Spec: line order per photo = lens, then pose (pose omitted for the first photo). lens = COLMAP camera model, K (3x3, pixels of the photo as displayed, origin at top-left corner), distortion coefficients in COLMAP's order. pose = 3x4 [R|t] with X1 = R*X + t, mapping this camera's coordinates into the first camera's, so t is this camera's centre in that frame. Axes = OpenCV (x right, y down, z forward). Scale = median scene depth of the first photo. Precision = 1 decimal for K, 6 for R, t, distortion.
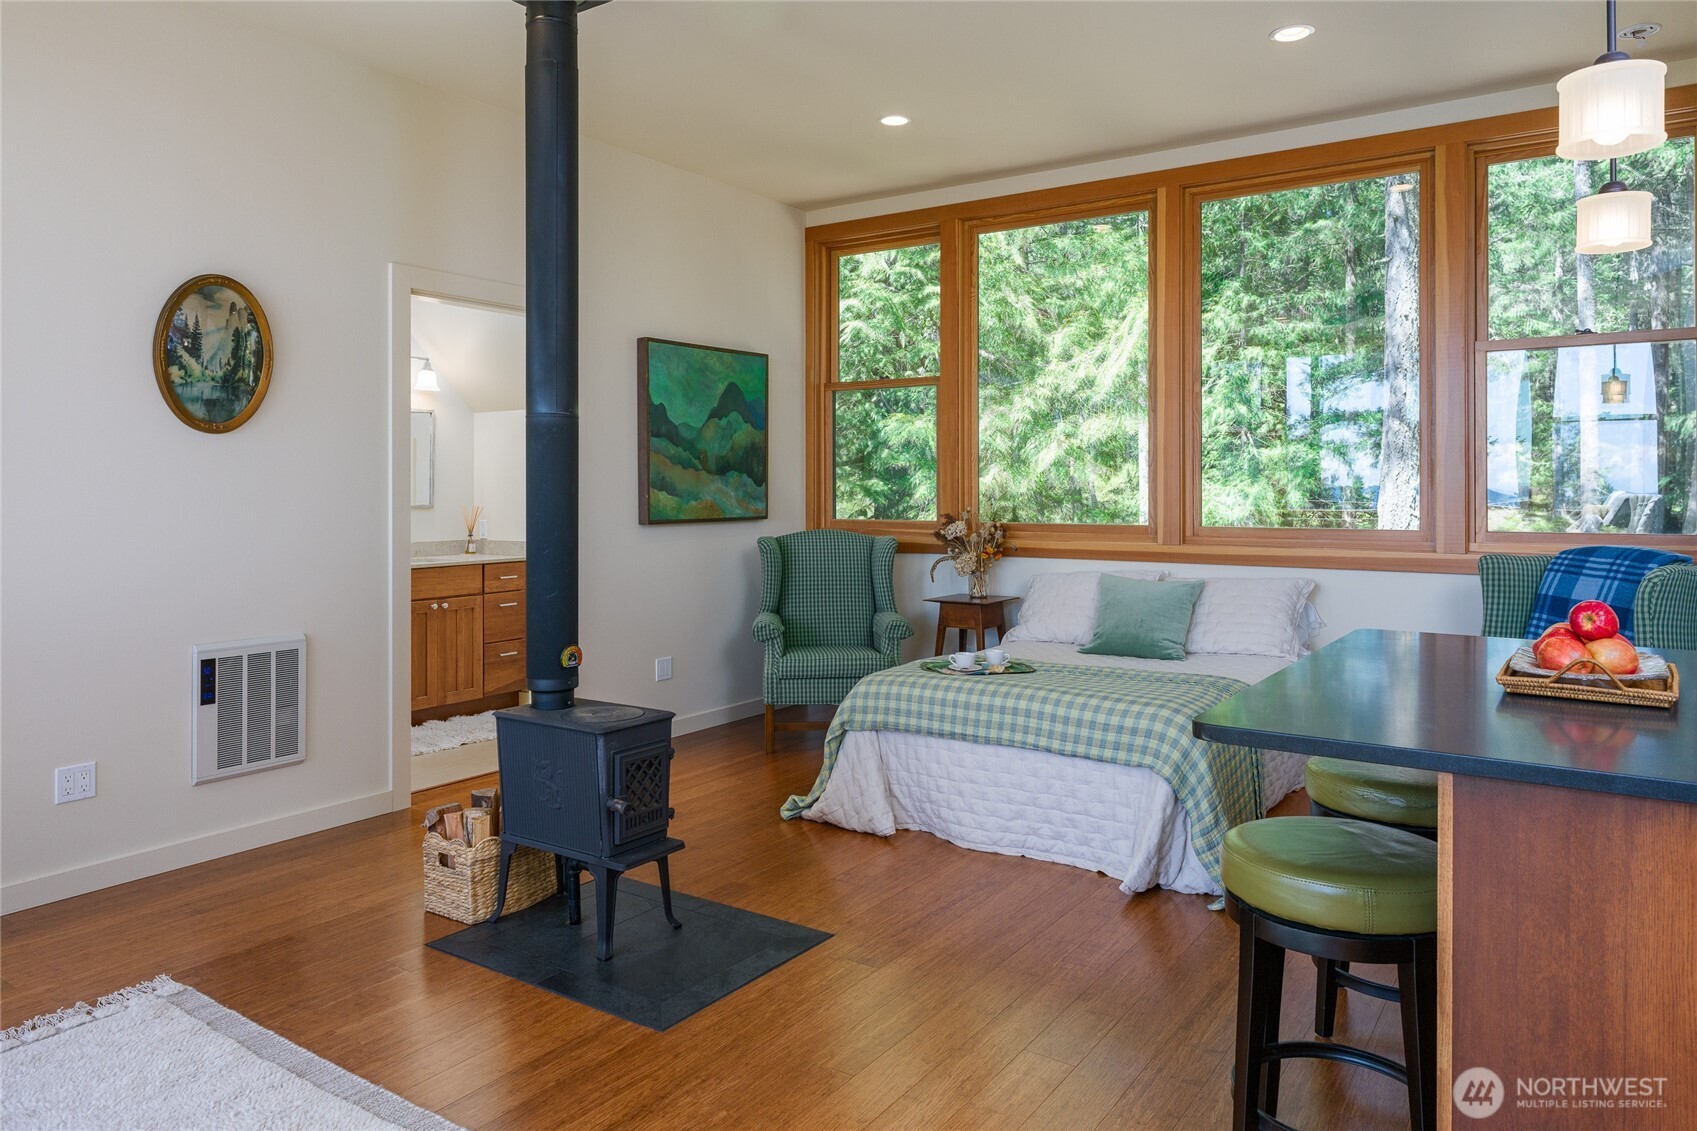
lens RADIAL K [[1119.1, 0, 848.2], [0, 1119.1, 503.7], [0, 0, 1]] dist [-0.001940, -0.000823]
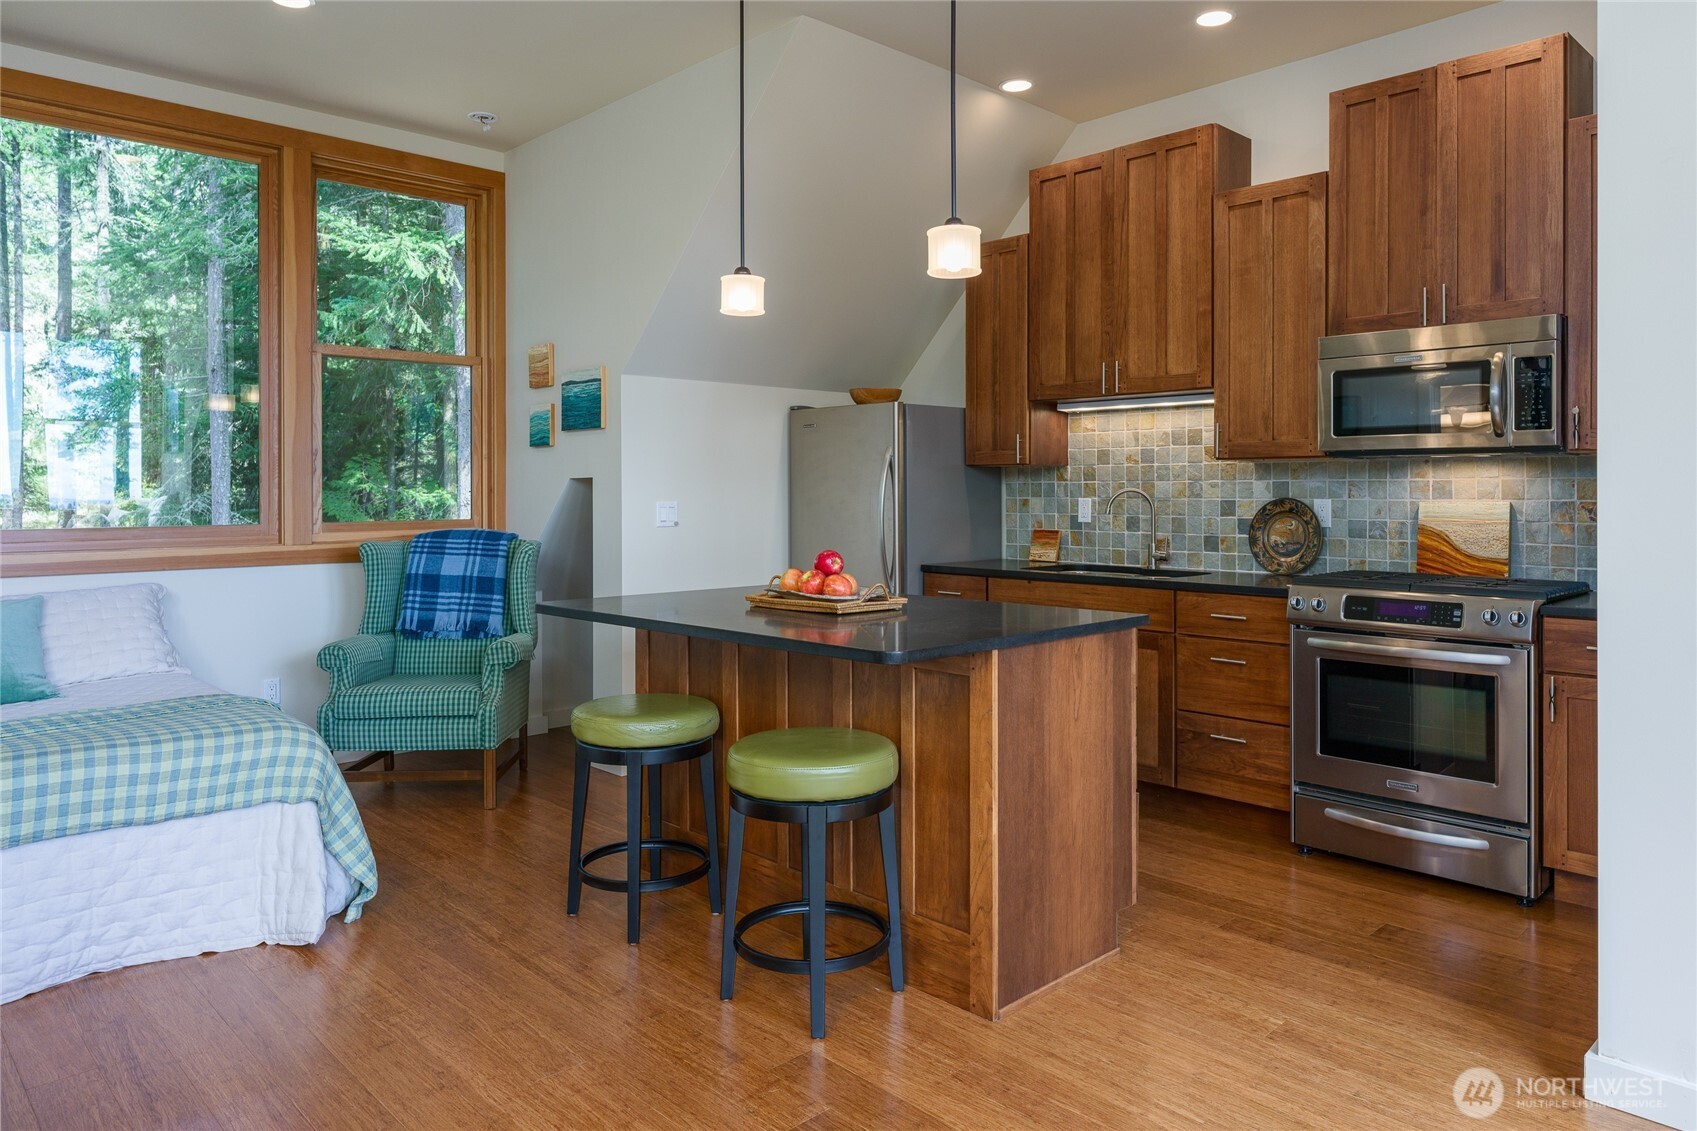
lens RADIAL K [[1105.7, 0, 856.4], [0, 1105.7, 483.7], [0, 0, 1]] dist [0.001341, -0.000079]
pose [[0.225587, 0.002203, 0.974221, -0.434818], [0.018636, 0.999805, -0.006576, 0.005627], [-0.974045, 0.019639, 0.225501, 0.348075]]
